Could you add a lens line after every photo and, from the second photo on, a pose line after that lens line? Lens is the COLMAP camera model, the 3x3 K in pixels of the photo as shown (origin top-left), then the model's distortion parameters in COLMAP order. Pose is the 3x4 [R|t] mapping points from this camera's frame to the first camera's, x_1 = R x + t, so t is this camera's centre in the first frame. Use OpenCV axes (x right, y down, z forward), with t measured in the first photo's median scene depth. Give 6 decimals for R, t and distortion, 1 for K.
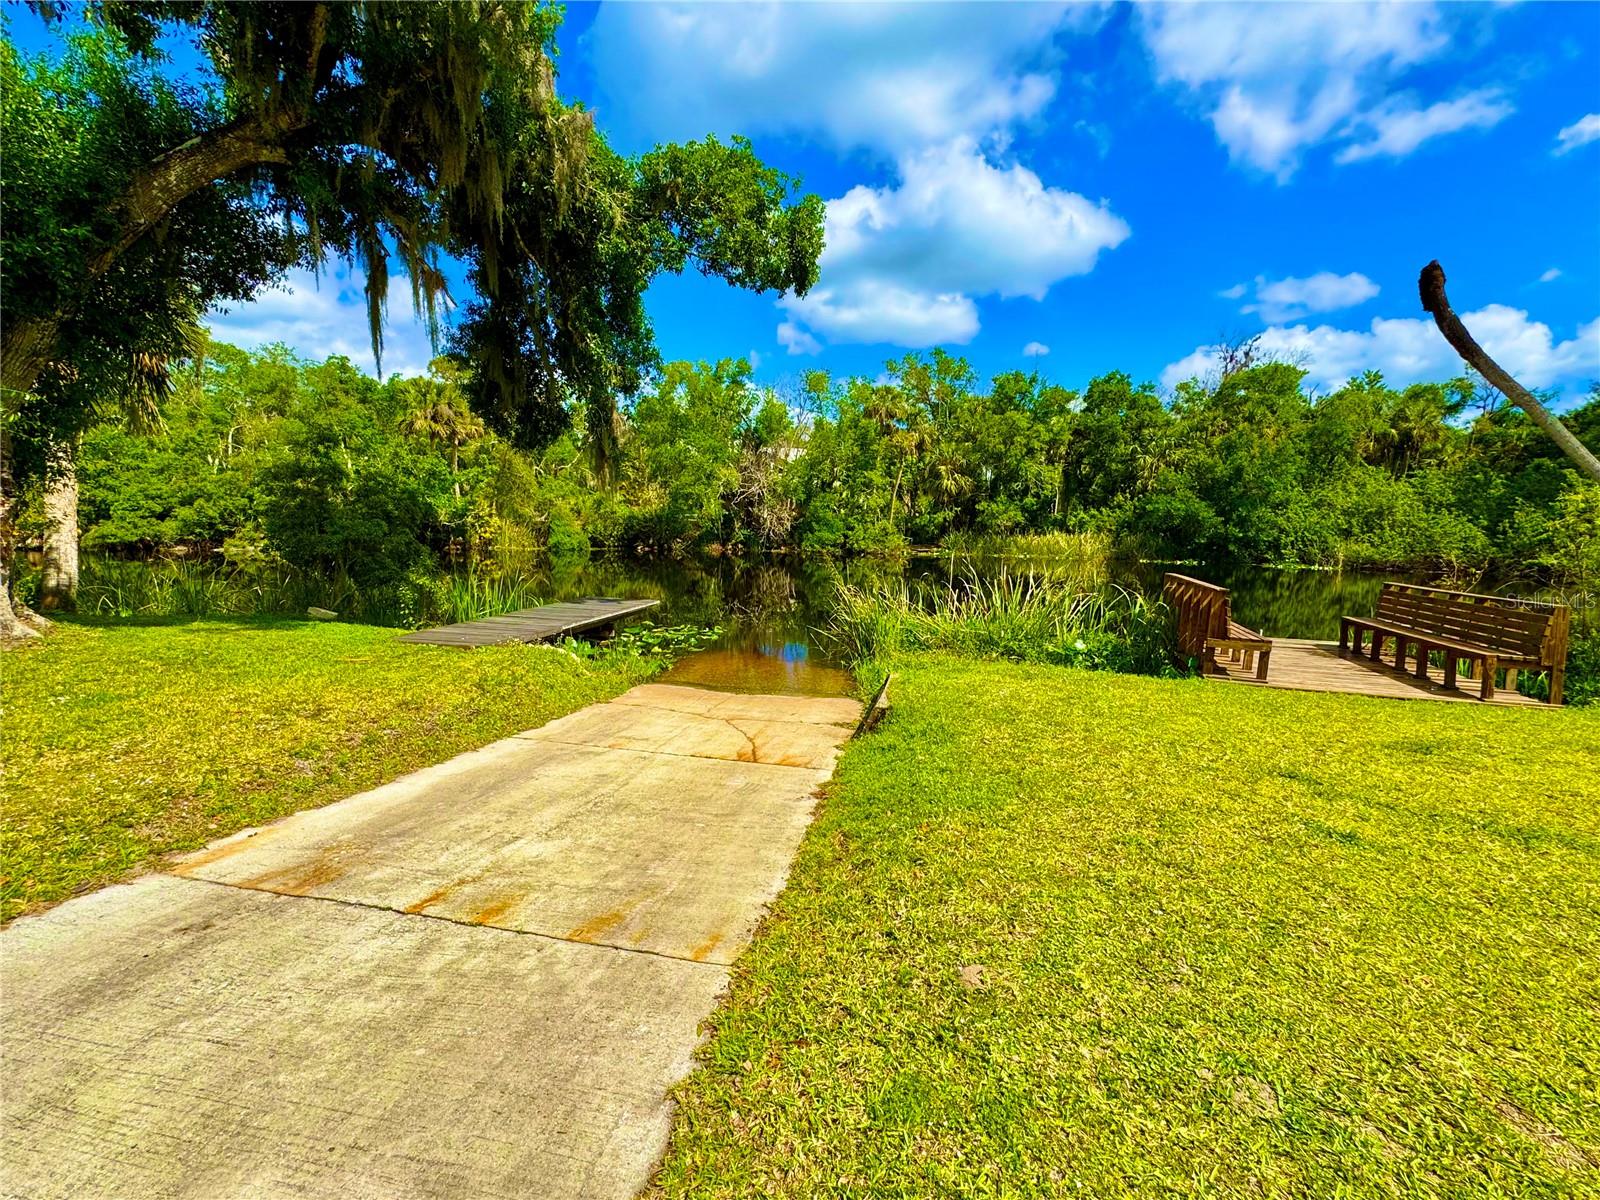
lens RADIAL K [[688.8, 0, 789.0], [0, 688.8, 594.2], [0, 0, 1]] dist [0.002077, 0.001443]
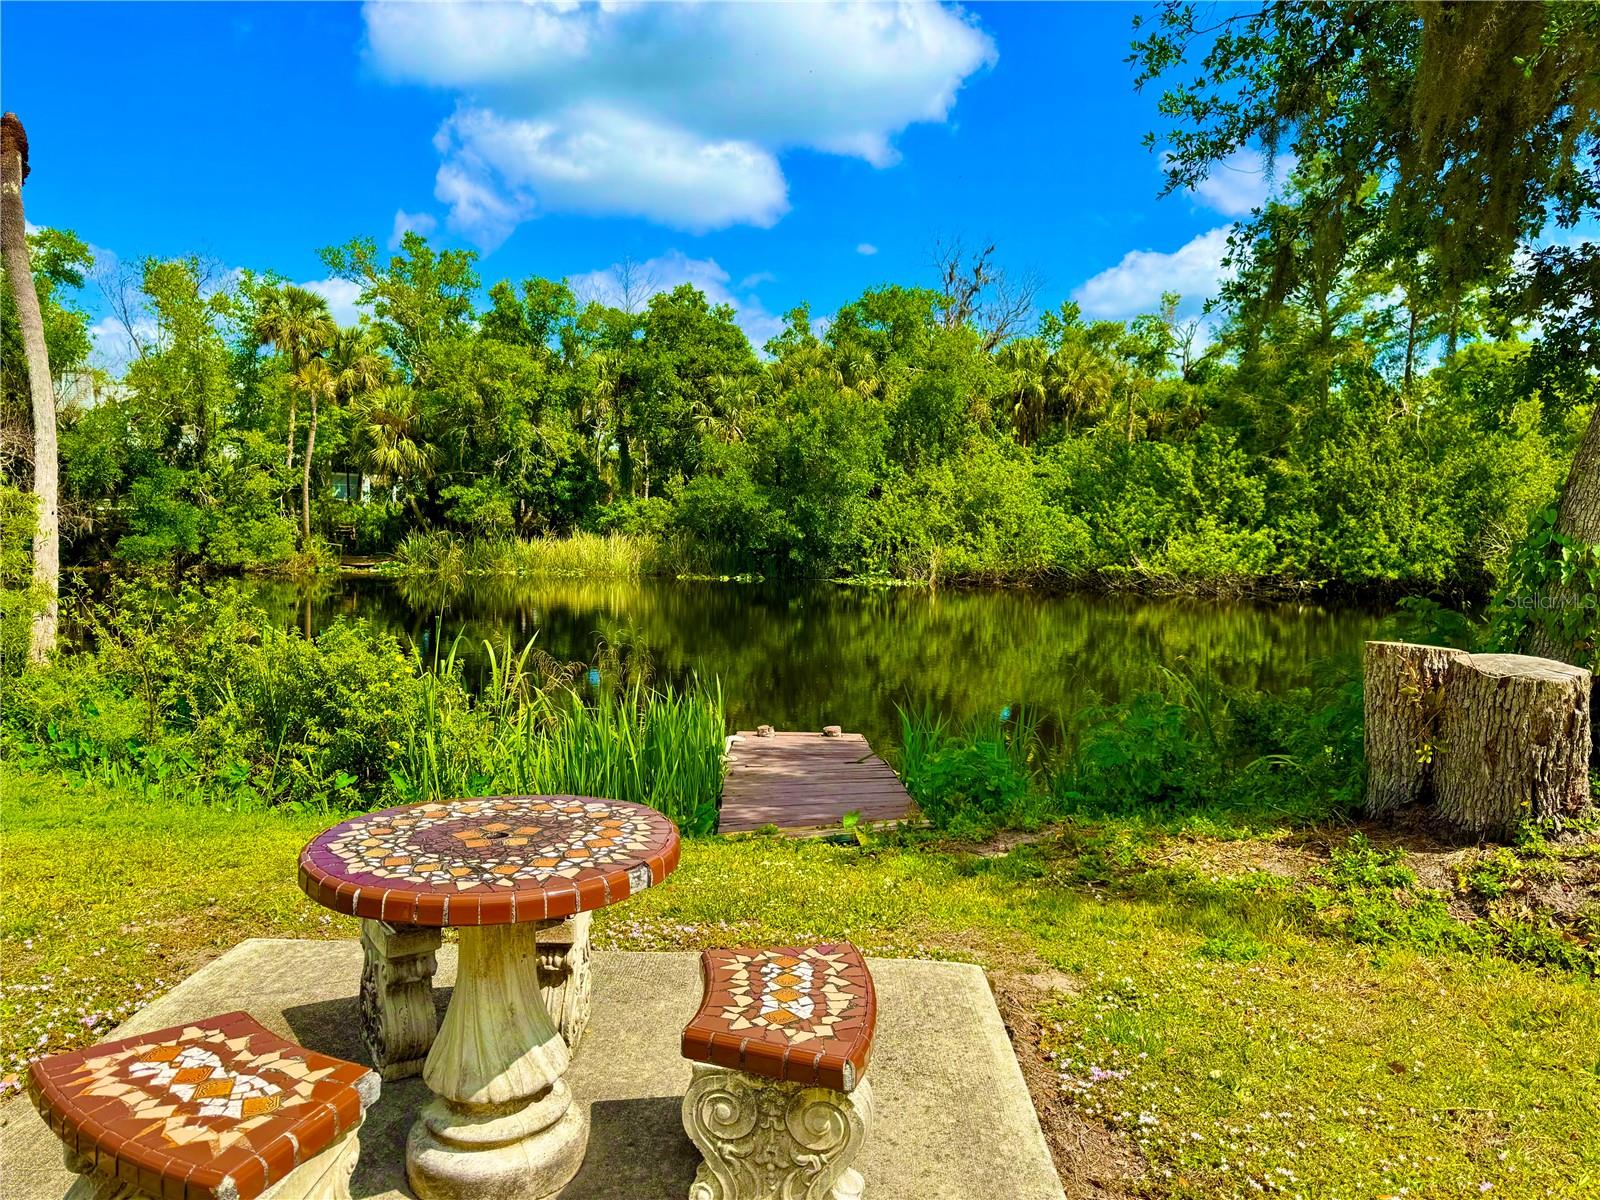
lens RADIAL K [[1199.9, 0, 816.9], [0, 1199.9, 592.3], [0, 0, 1]] dist [0.046994, -0.013539]
pose [[0.968459, -0.017177, 0.248579, 0.327778], [0.028332, 0.998742, -0.041366, 0.015623], [-0.247556, 0.047104, 0.967728, -0.119819]]
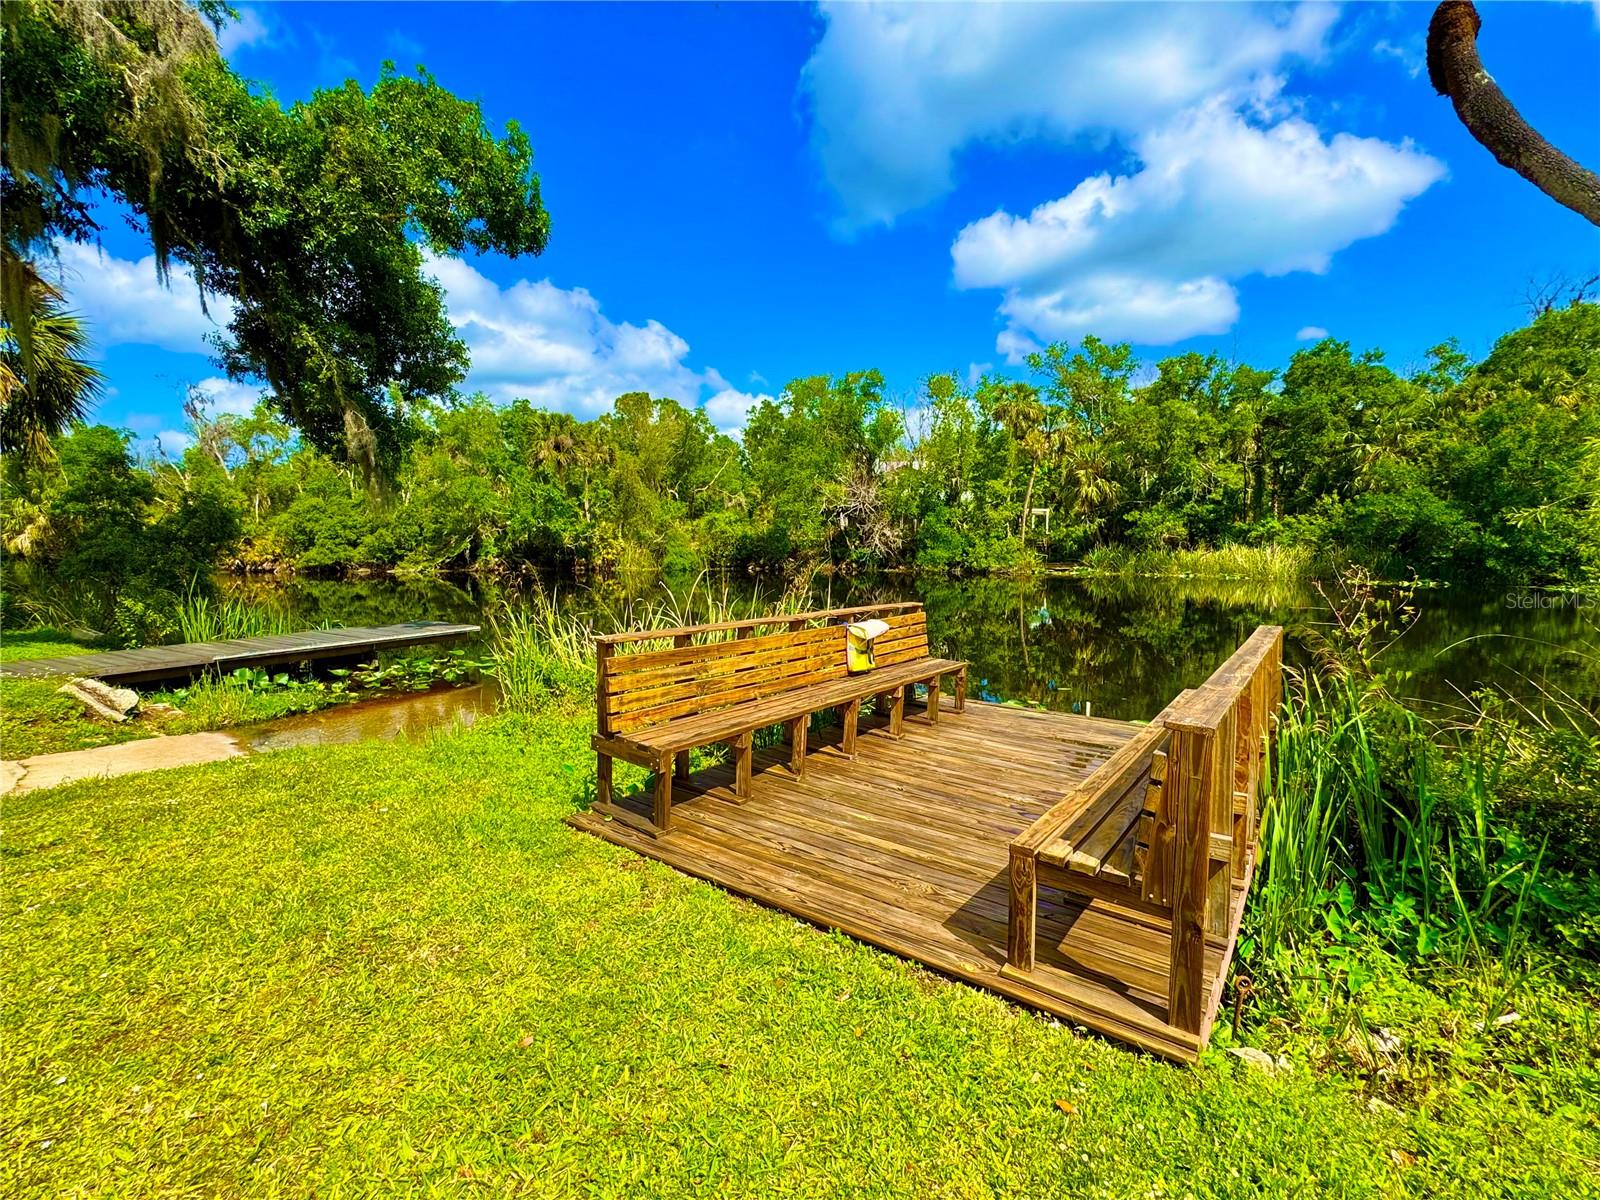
lens RADIAL K [[688.8, 0, 800.8], [0, 688.8, 609.2], [0, 0, 1]] dist [0.002077, 0.001443]
pose [[0.954097, 0.013014, -0.299214, 0.147559], [-0.015209, 0.999872, -0.005007, -0.003980], [0.299110, 0.009328, 0.954173, 0.079688]]
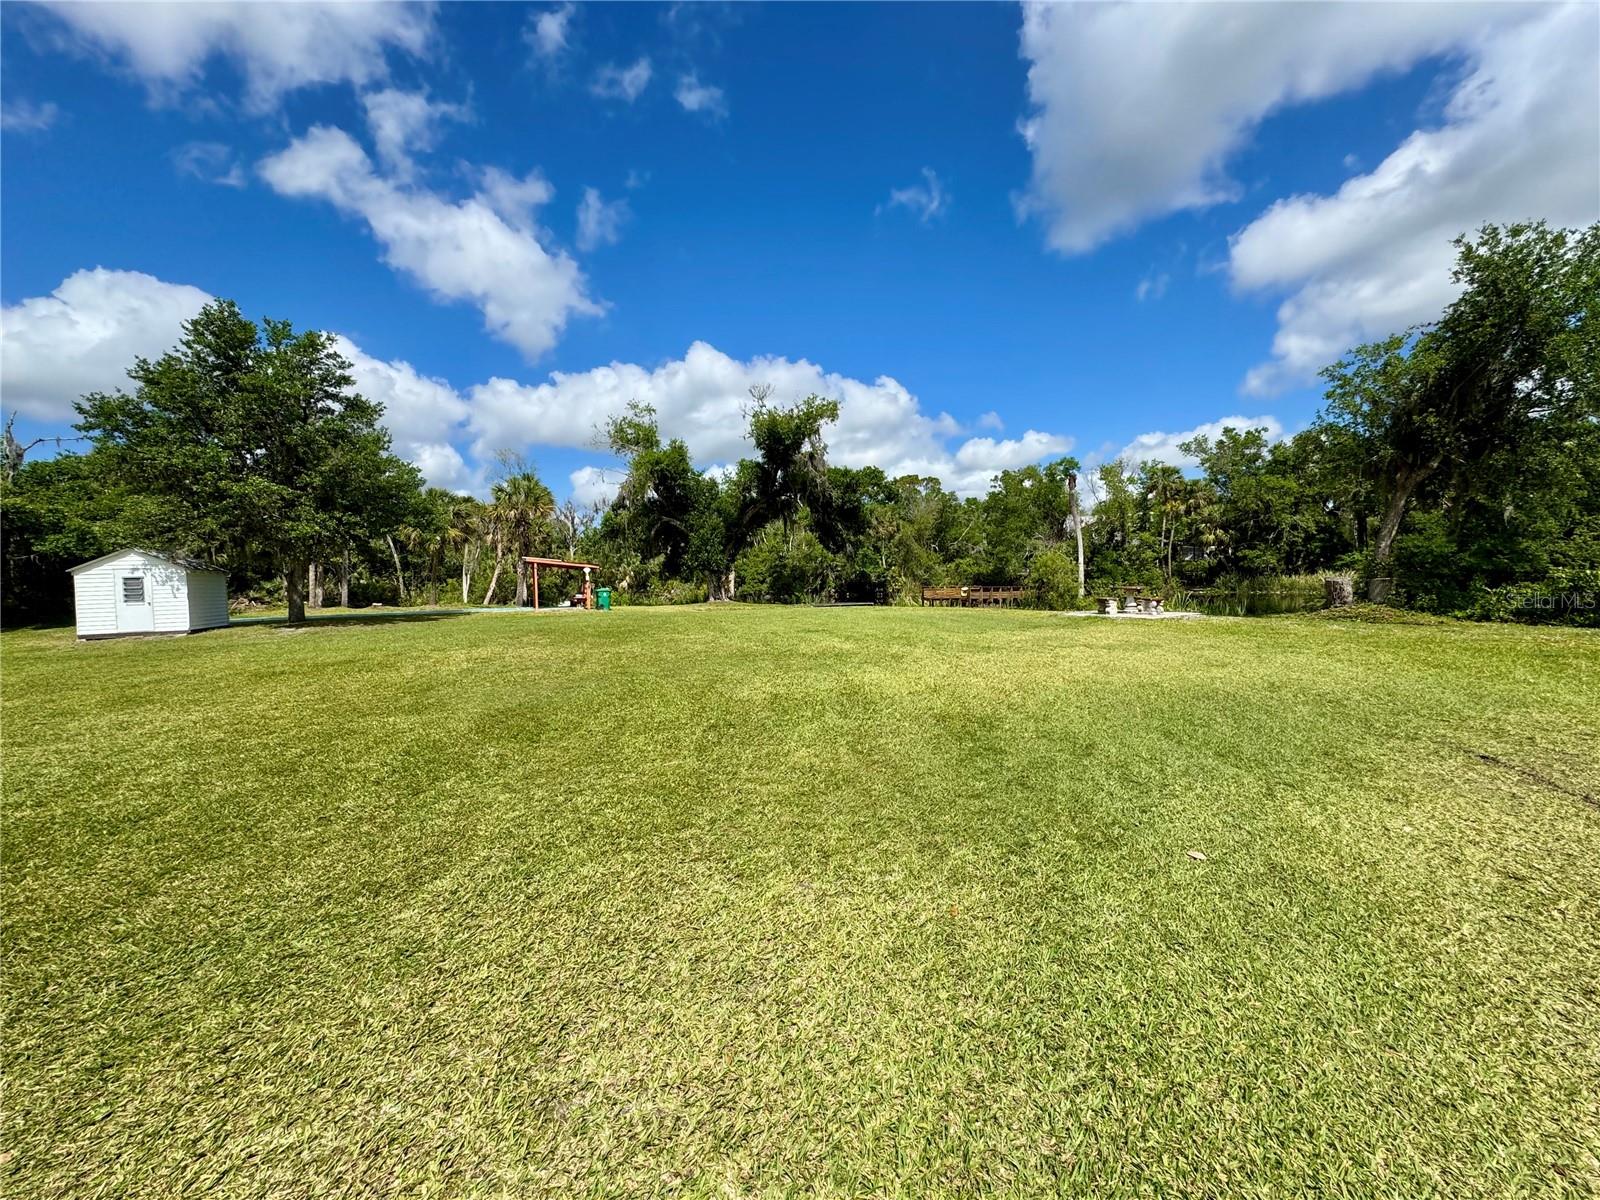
lens RADIAL K [[641.4, 0, 807.9], [0, 641.4, 598.3], [0, 0, 1]] dist [0.000457, 0.000017]
pose [[0.773373, -0.017100, -0.633721, 0.406420], [-0.031605, 0.997353, -0.065482, 0.054981], [0.633163, 0.070671, 0.770785, -0.390680]]
